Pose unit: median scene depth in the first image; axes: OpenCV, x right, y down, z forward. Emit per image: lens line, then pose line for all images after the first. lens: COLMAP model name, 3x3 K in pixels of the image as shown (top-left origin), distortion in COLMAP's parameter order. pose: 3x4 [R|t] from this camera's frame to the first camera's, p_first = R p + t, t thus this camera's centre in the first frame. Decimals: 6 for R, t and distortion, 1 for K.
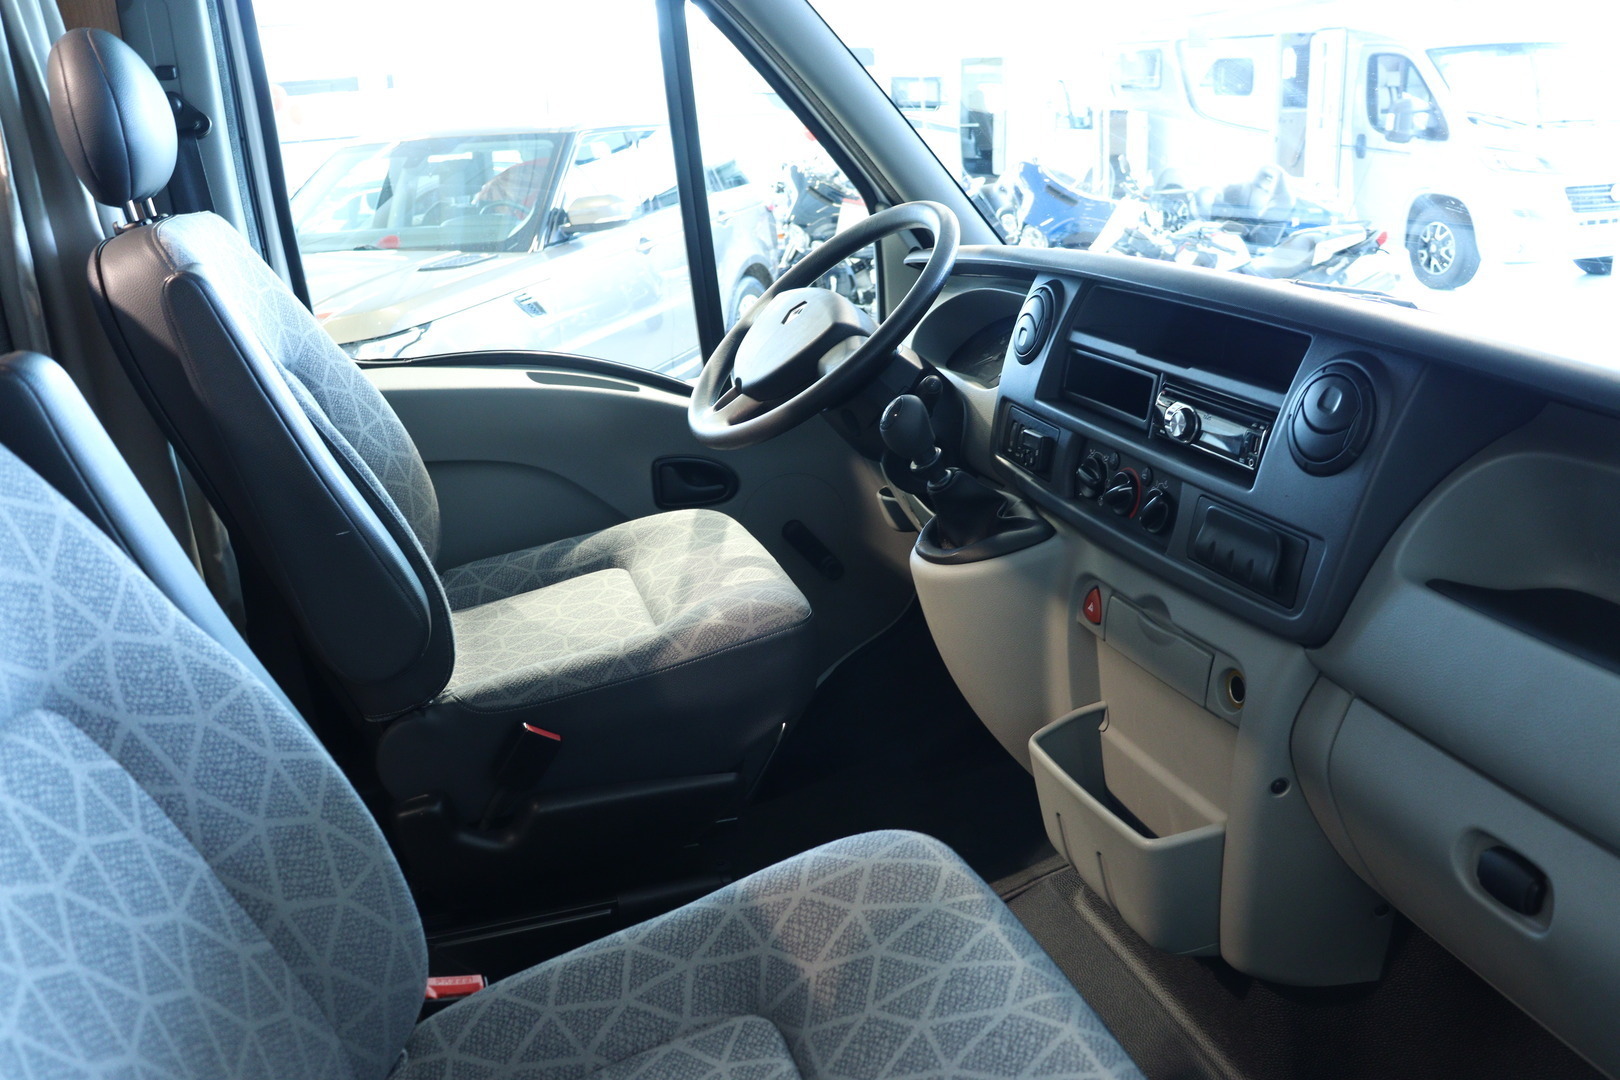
lens RADIAL K [[1340.2, 0, 810.0], [0, 1340.2, 540.0], [0, 0, 1]] dist [-0.184957, 0.180029]
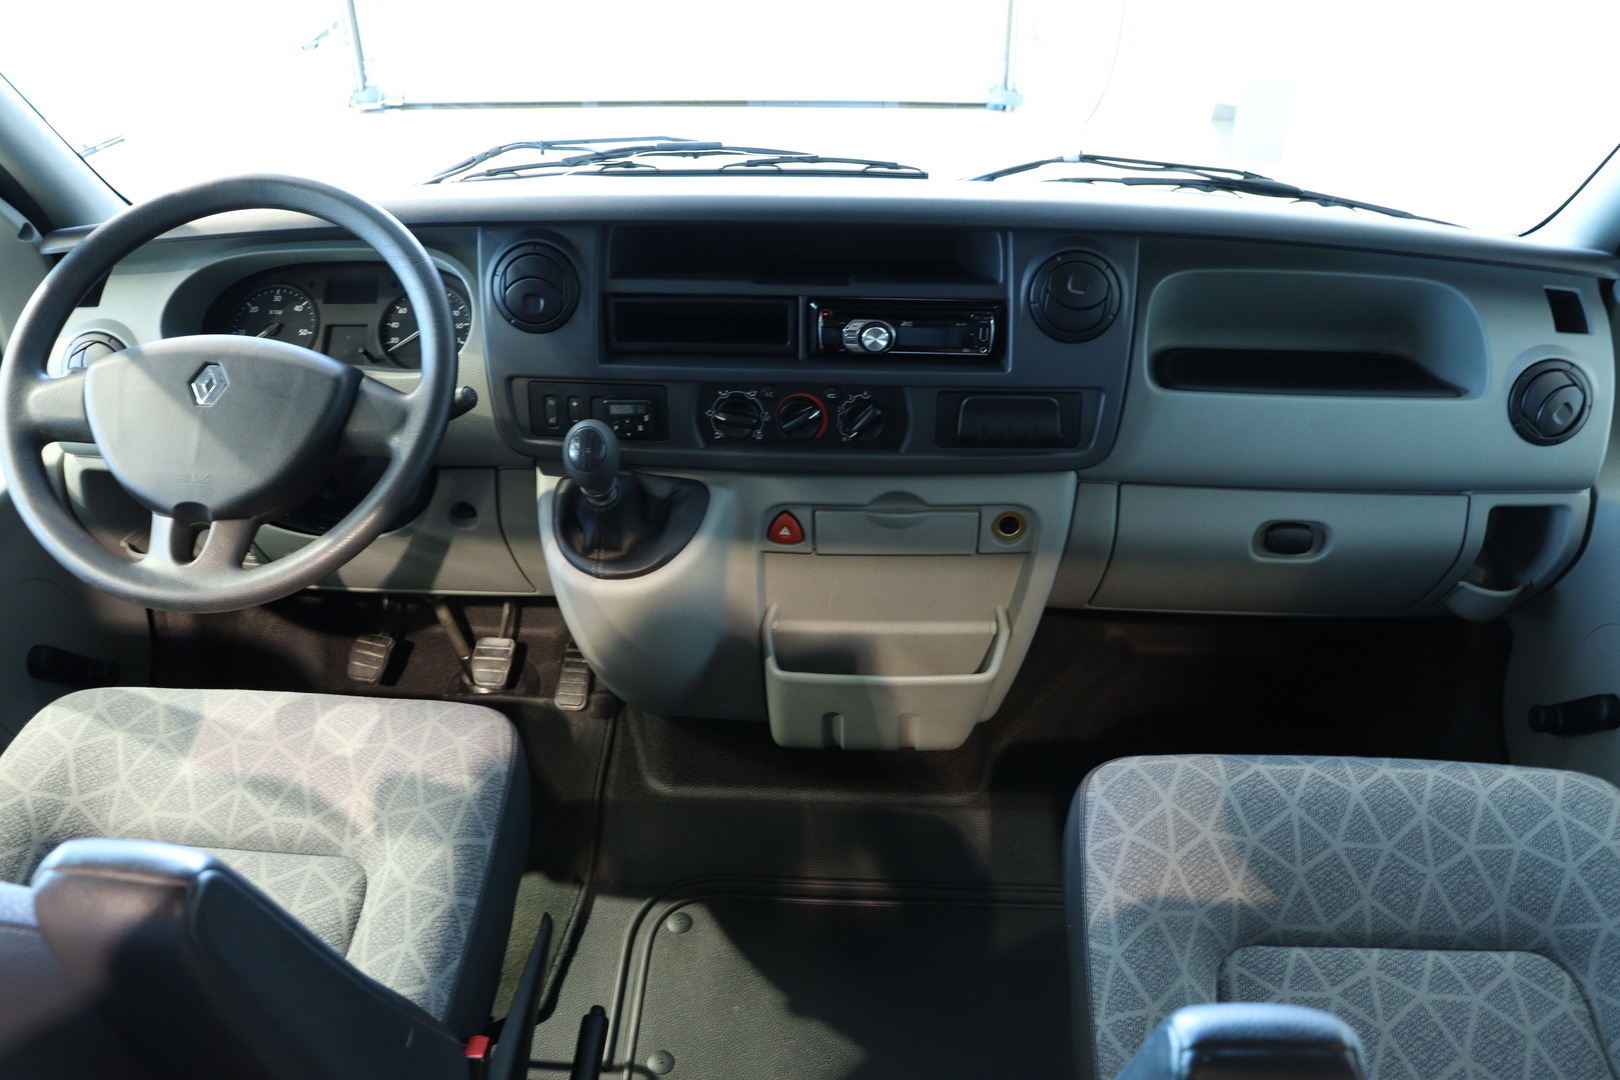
lens RADIAL K [[1340.2, 0, 810.0], [0, 1340.2, 540.0], [0, 0, 1]] dist [-0.184957, 0.180029]
pose [[0.341408, -0.498839, 0.796618, -0.919956], [0.280506, 0.862994, 0.420187, -0.562656], [-0.897082, 0.080001, 0.434561, 0.799393]]
